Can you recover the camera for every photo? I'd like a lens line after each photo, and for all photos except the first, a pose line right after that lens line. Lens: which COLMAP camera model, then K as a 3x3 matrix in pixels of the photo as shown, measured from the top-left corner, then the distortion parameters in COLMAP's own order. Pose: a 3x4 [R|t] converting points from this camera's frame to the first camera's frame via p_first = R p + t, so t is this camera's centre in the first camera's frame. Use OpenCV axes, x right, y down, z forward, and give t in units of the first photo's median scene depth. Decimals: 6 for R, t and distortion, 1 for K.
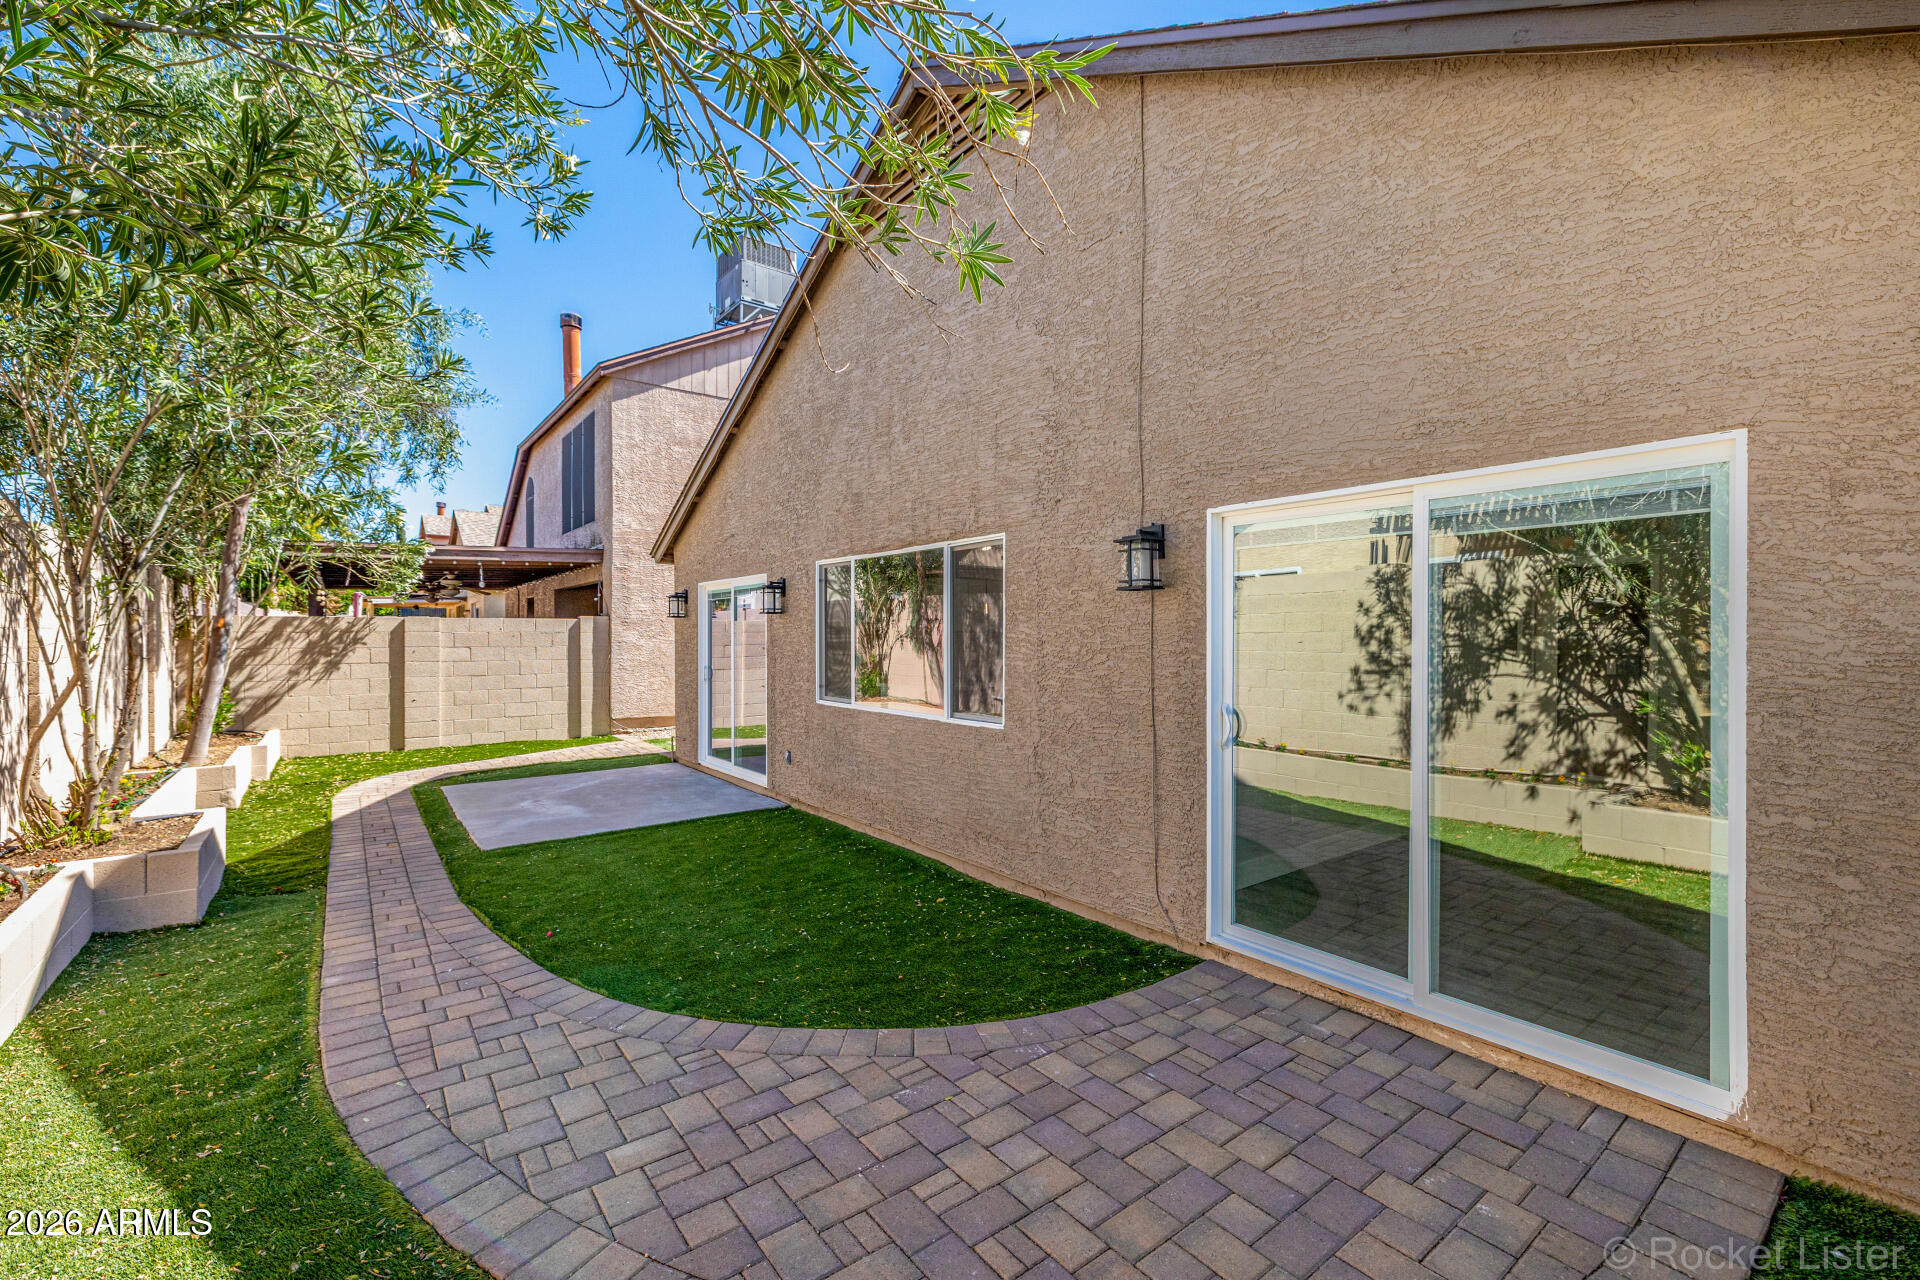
lens RADIAL K [[789.0, 0, 921.7], [0, 789.0, 631.2], [0, 0, 1]] dist [0.000005, 0.000075]
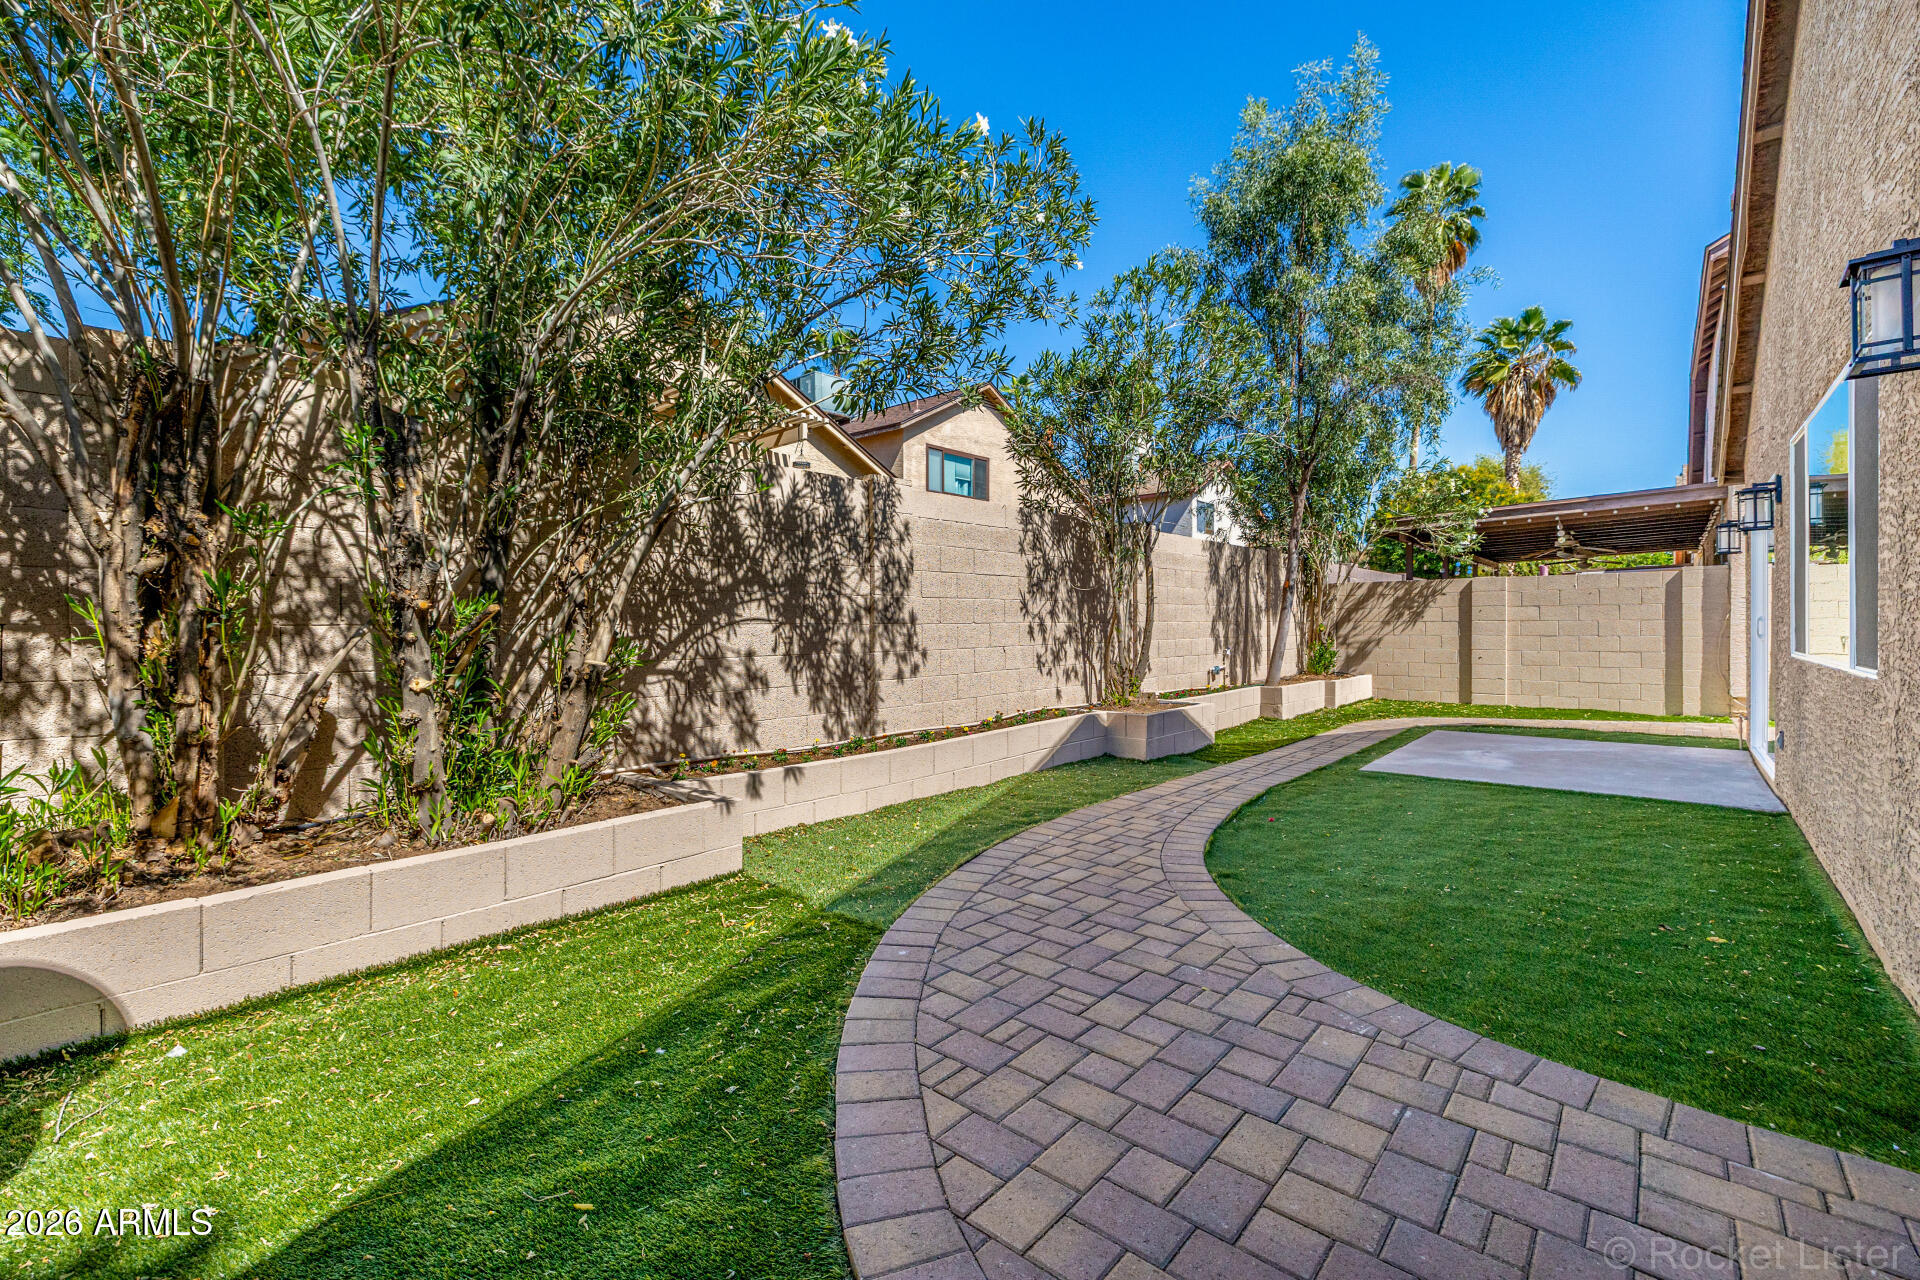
lens RADIAL K [[813.6, 0, 952.6], [0, 813.6, 626.9], [0, 0, 1]] dist [0.001369, 0.000297]
pose [[0.222983, 0.014072, -0.974721, 0.744826], [0.000133, 0.999895, 0.014465, 0.132474], [0.974822, -0.003355, 0.222957, 0.422583]]
